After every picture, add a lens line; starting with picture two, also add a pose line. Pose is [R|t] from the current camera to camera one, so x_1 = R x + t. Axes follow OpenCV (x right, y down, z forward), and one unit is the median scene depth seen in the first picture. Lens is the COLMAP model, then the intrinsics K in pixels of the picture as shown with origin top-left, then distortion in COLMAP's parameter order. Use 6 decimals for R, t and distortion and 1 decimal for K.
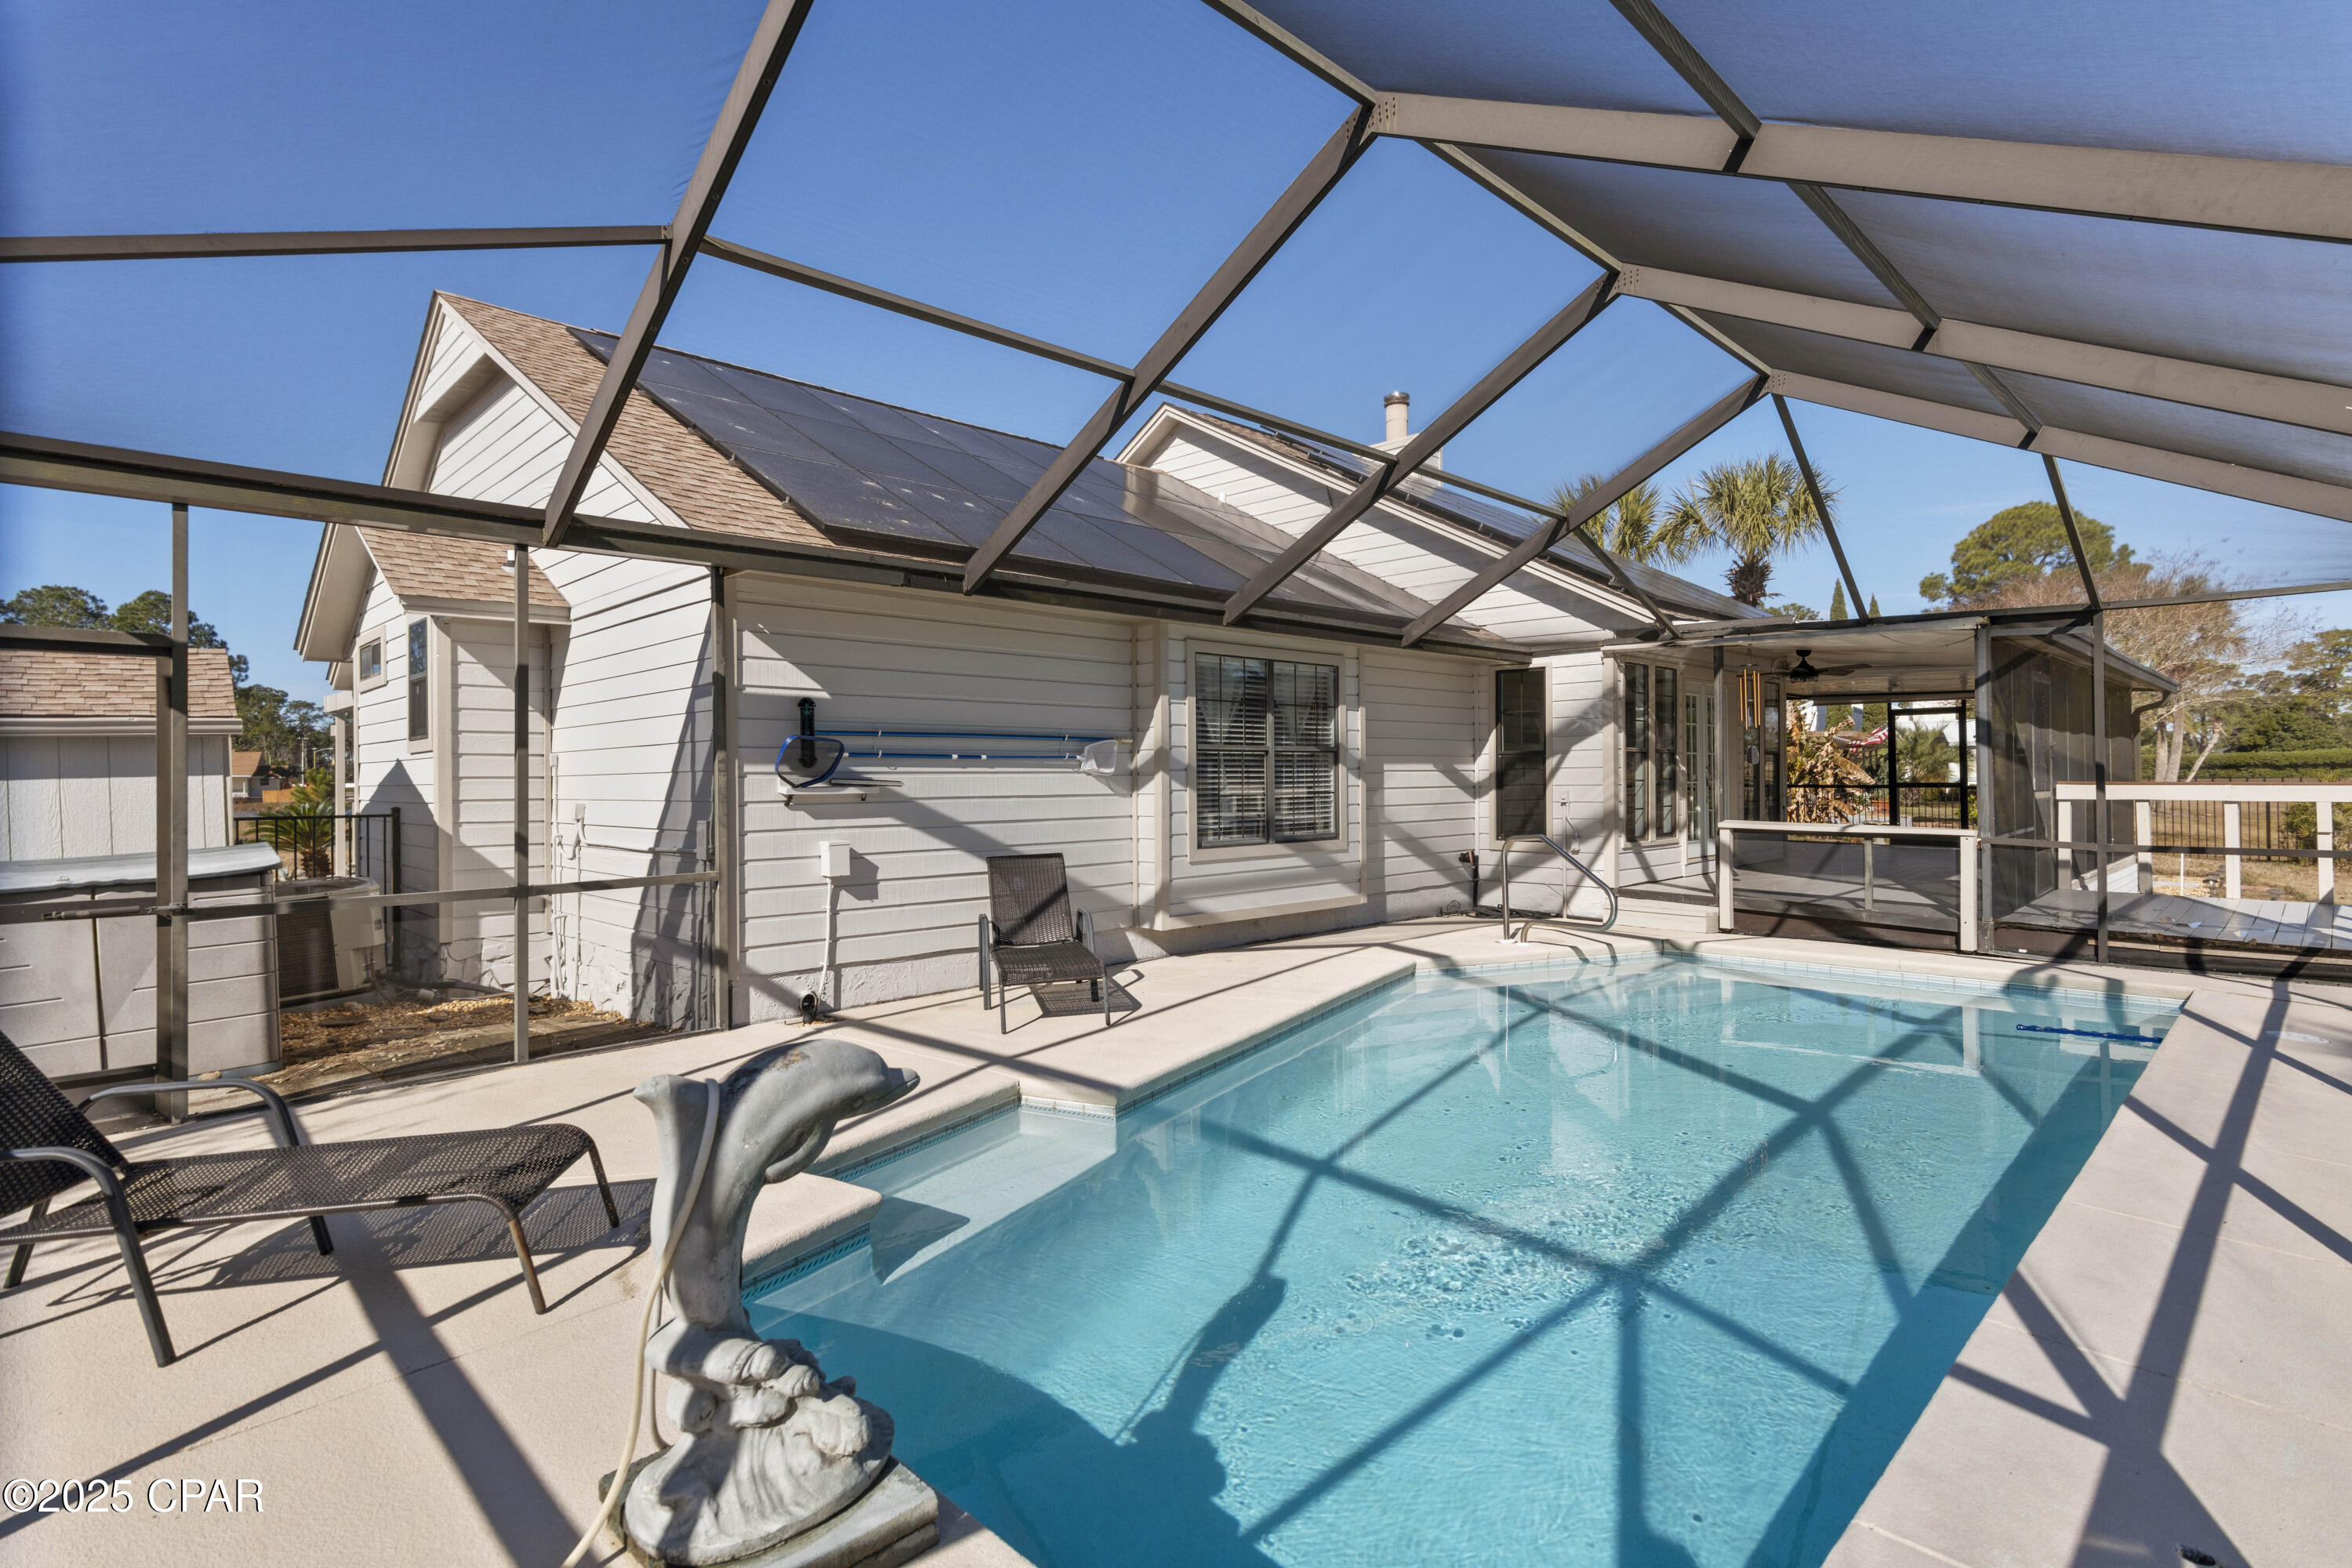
lens RADIAL K [[1164.1, 0, 1181.0], [0, 1164.1, 781.5], [0, 0, 1]] dist [0.002976, -0.000971]
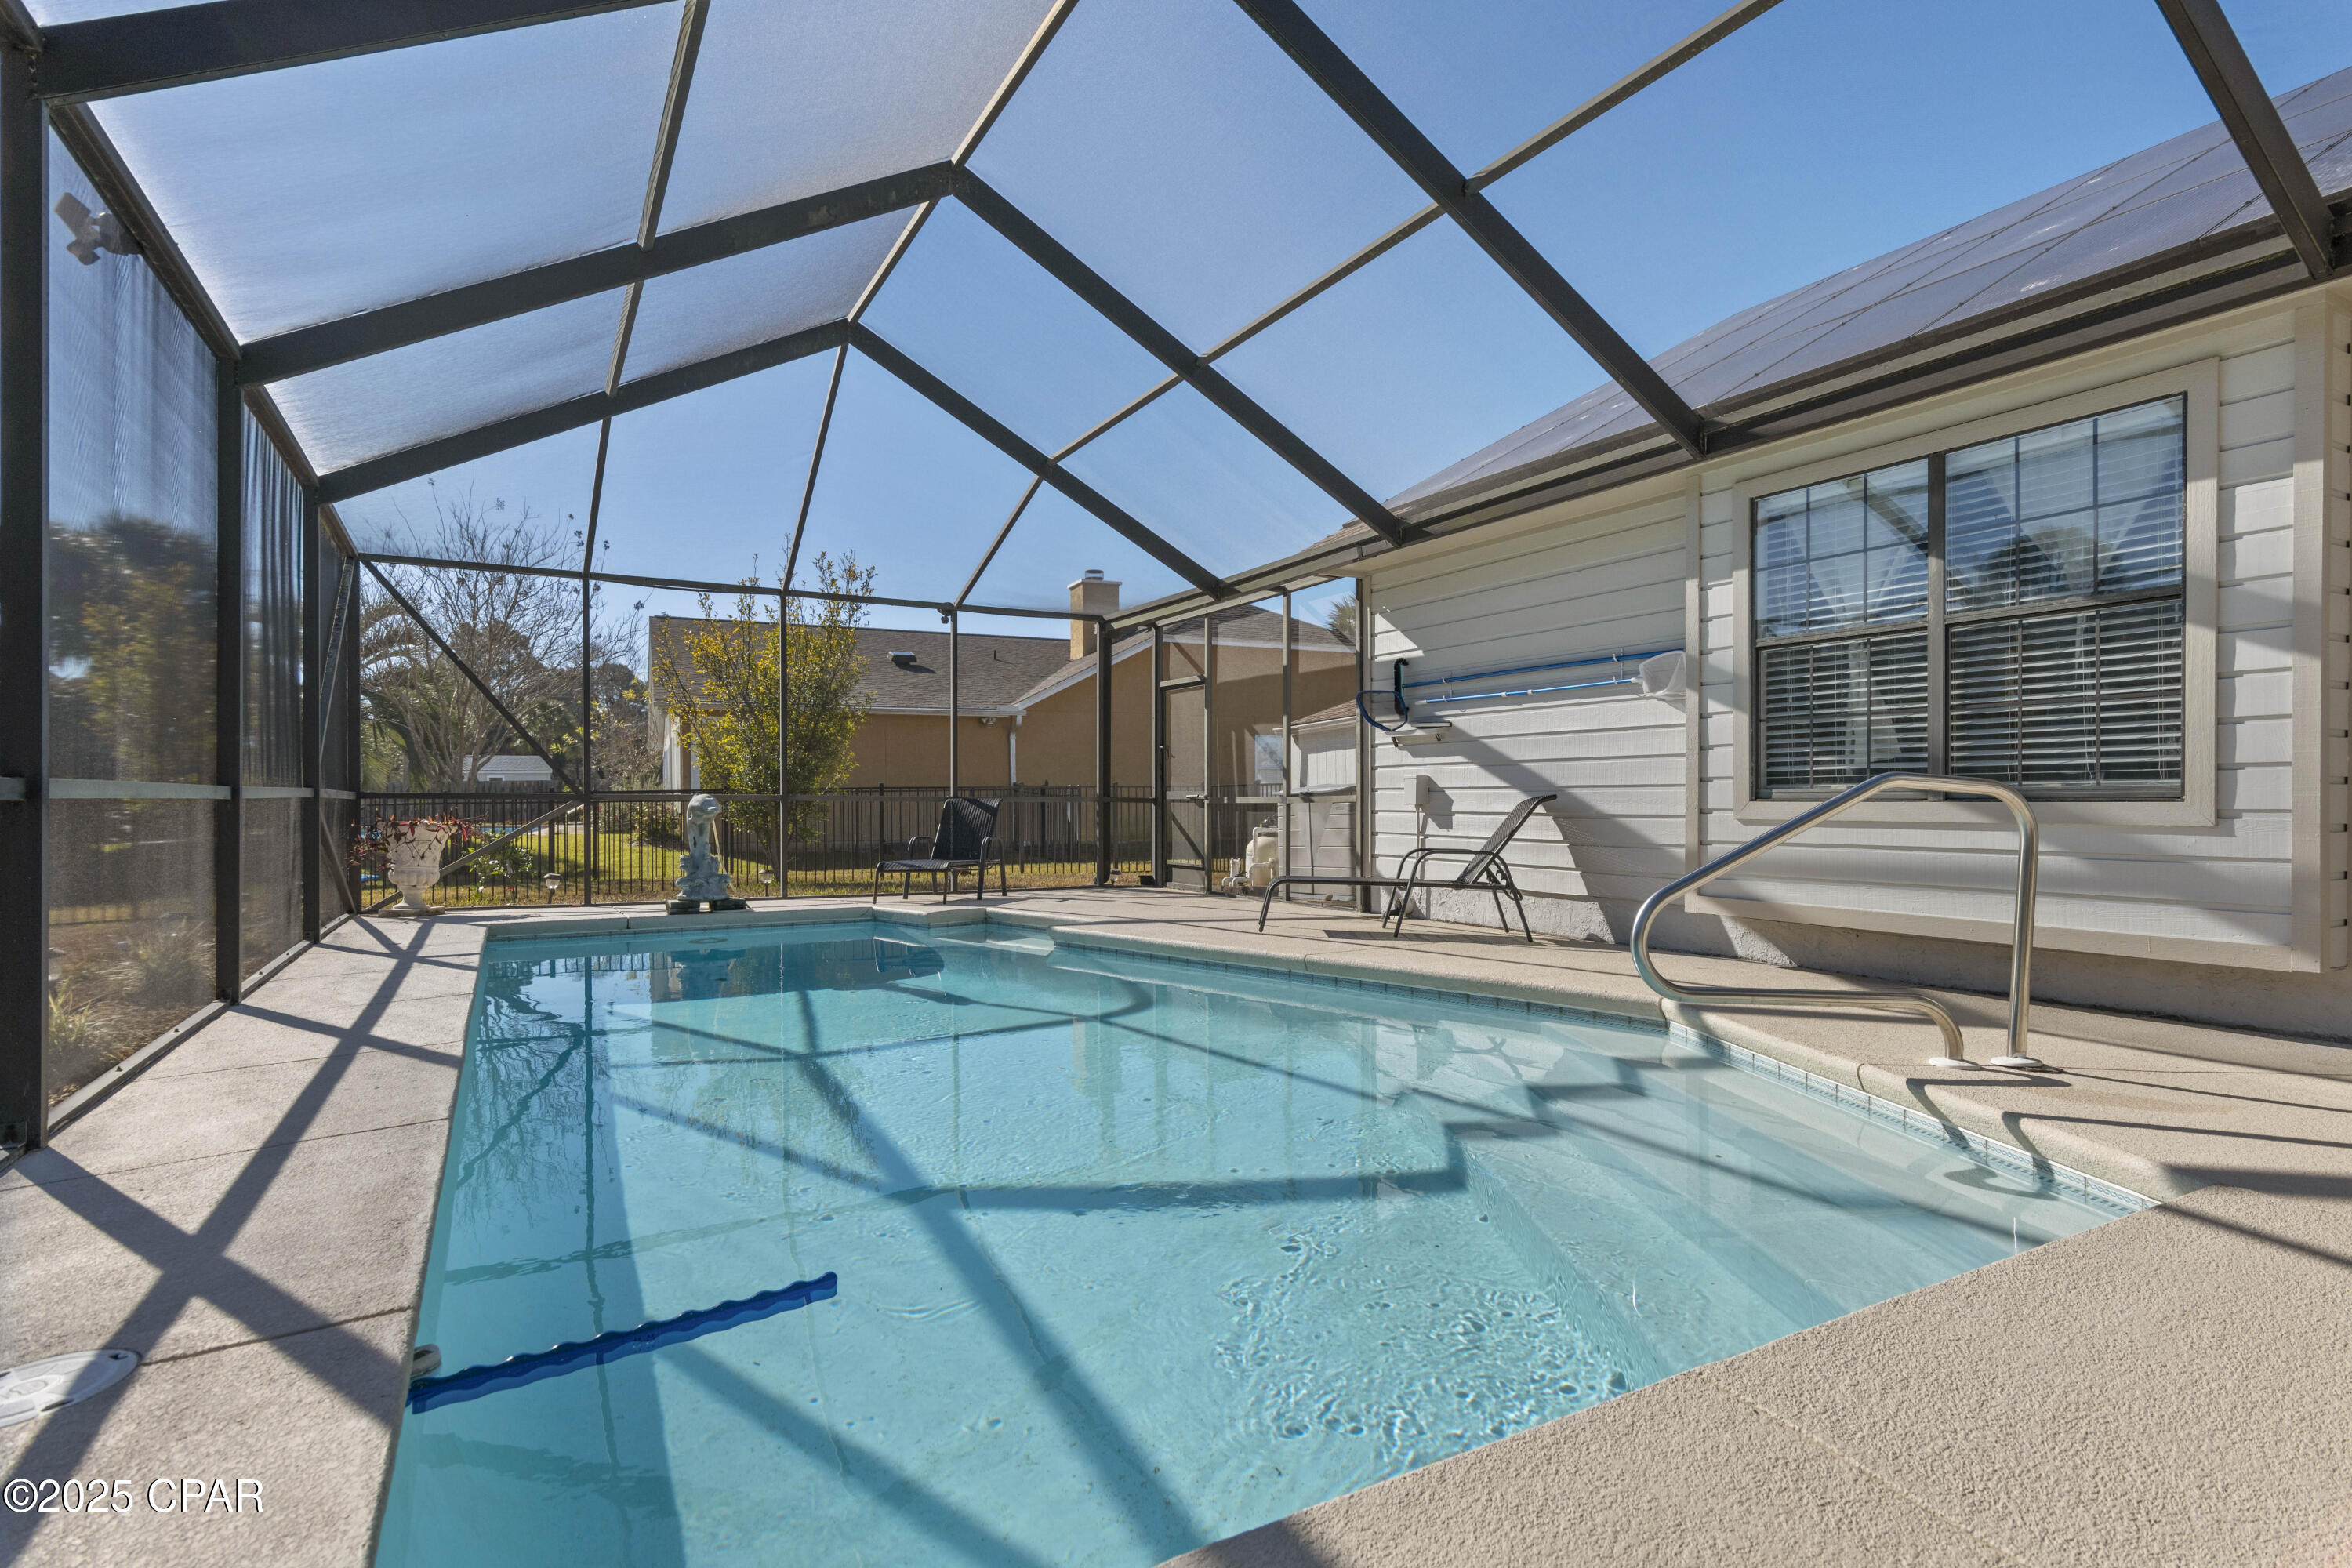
lens RADIAL K [[1164.1, 0, 1176.0], [0, 1164.1, 793.3], [0, 0, 1]] dist [0.002976, -0.000971]
pose [[-0.268339, 0.001266, -0.963324, 0.880325], [-0.006140, 0.999977, 0.003025, 0.064859], [0.963305, 0.006727, -0.268325, 1.045193]]
